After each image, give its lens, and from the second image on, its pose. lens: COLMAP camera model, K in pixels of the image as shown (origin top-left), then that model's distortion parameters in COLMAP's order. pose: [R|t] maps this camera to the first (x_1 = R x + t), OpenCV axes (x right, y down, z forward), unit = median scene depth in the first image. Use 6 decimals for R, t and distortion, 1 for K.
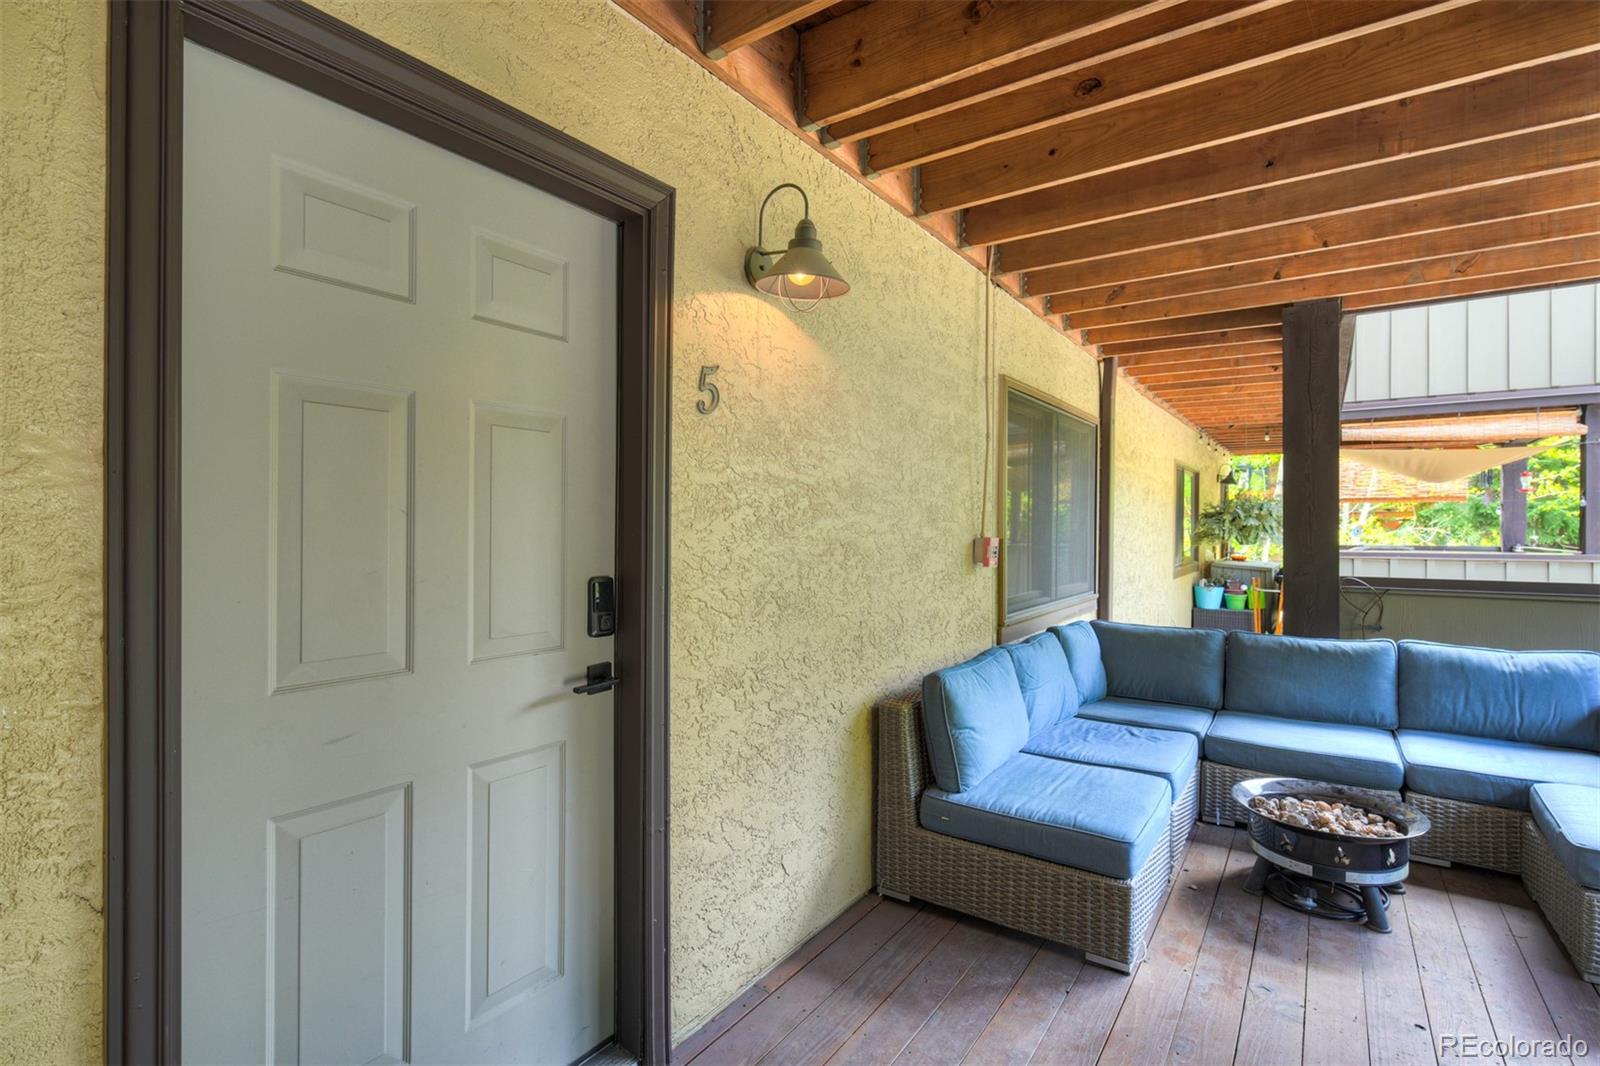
lens RADIAL K [[763.8, 0, 786.8], [0, 763.8, 525.0], [0, 0, 1]] dist [0.004022, -0.004962]
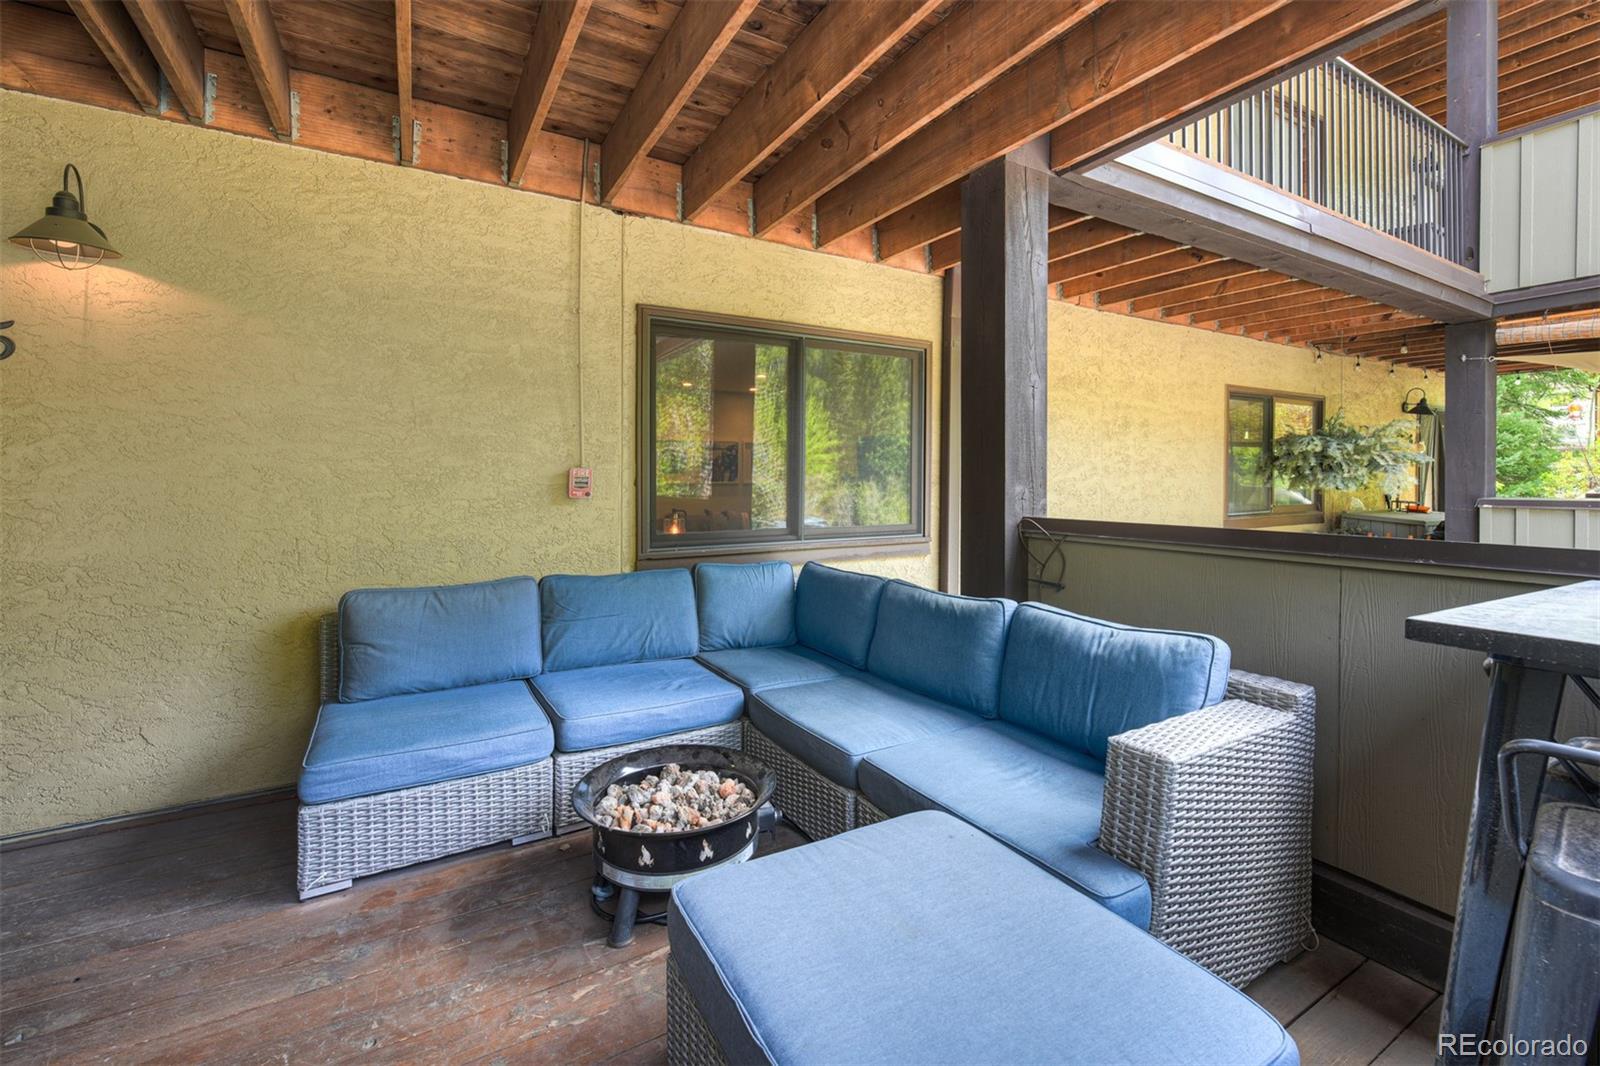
lens RADIAL K [[670.3, 0, 765.1], [0, 670.3, 479.3], [0, 0, 1]] dist [-0.003553, 0.001022]
pose [[0.904676, -0.003007, -0.426089, 0.877759], [0.004038, 0.999991, 0.001515, 0.031697], [0.426080, -0.003092, 0.904680, 0.313478]]
